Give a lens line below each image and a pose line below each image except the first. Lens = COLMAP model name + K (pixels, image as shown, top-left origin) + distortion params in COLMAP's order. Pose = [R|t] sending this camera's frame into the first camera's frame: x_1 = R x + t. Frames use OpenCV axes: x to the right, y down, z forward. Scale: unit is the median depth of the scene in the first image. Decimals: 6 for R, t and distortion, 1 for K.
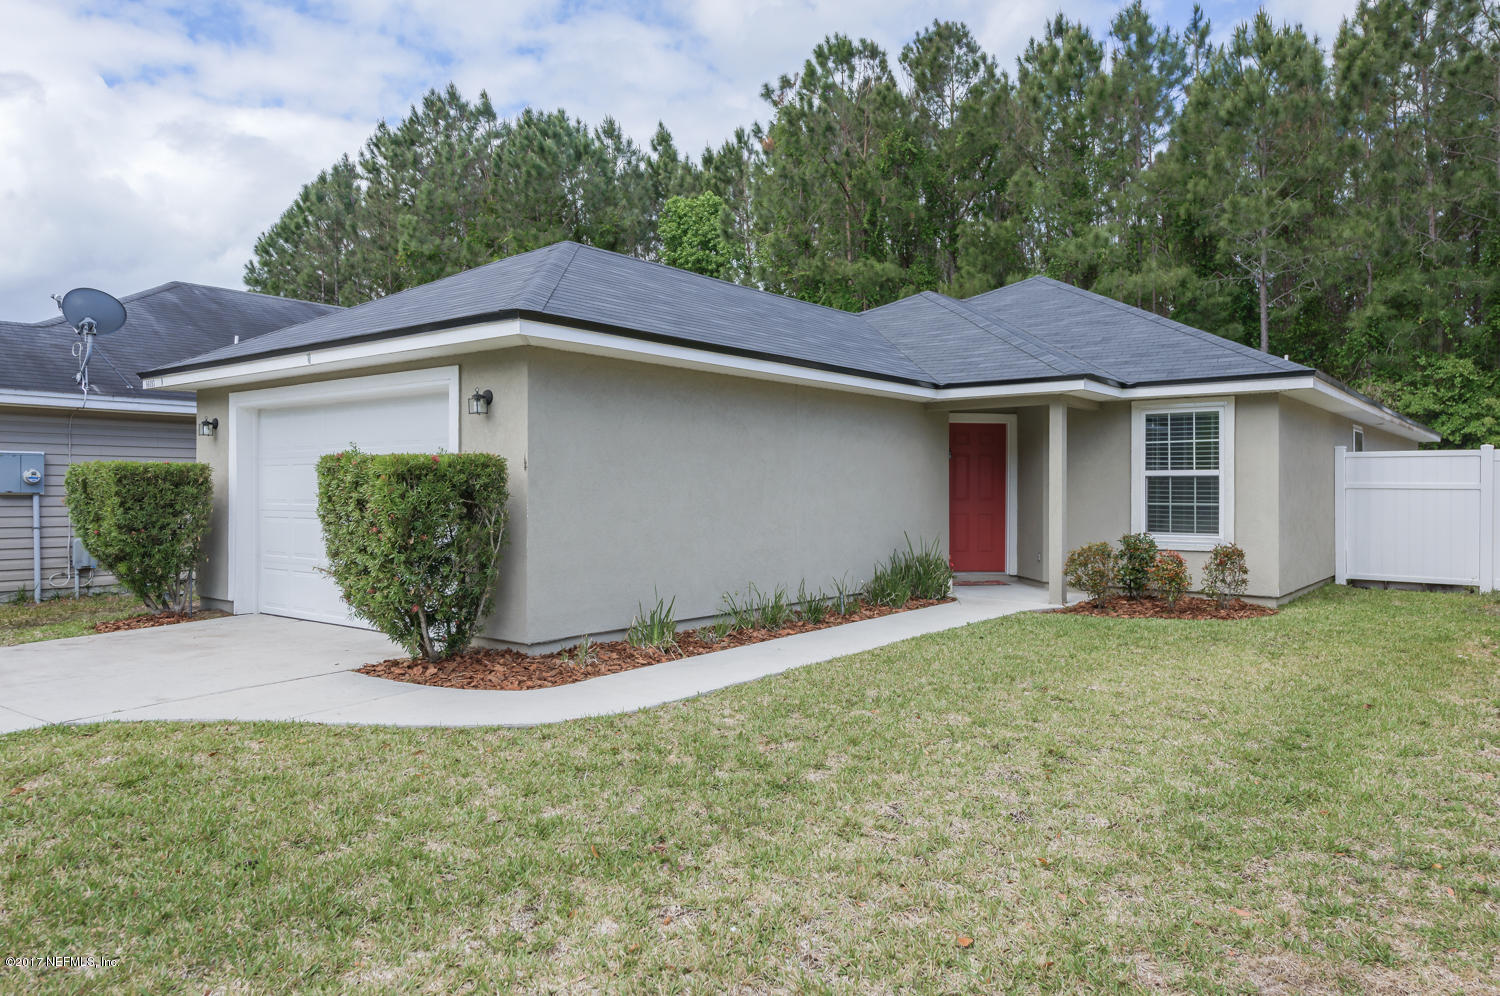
lens RADIAL K [[989.5, 0, 750.0], [0, 989.5, 498.0], [0, 0, 1]] dist [0.028900, -0.027542]
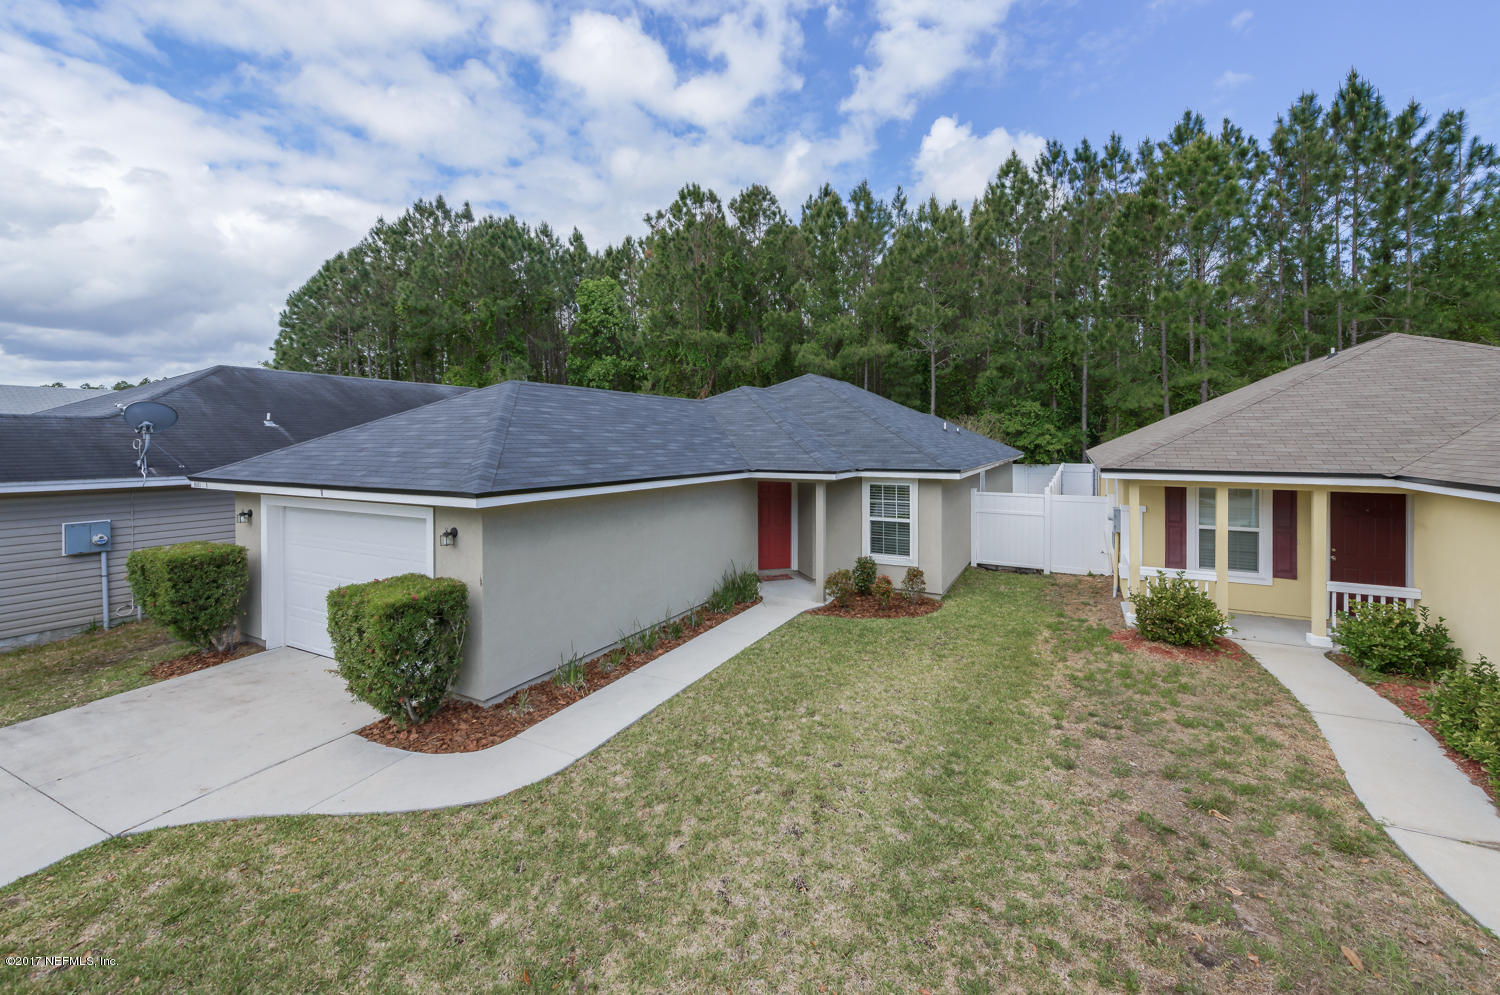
lens RADIAL K [[609.6, 0, 750.0], [0, 609.6, 497.5], [0, 0, 1]] dist [0.013706, -0.005901]
pose [[0.982893, -0.006767, 0.184053, 0.003662], [0.004724, 0.999922, 0.011533, -0.124846], [-0.184117, -0.010467, 0.982849, 0.009874]]
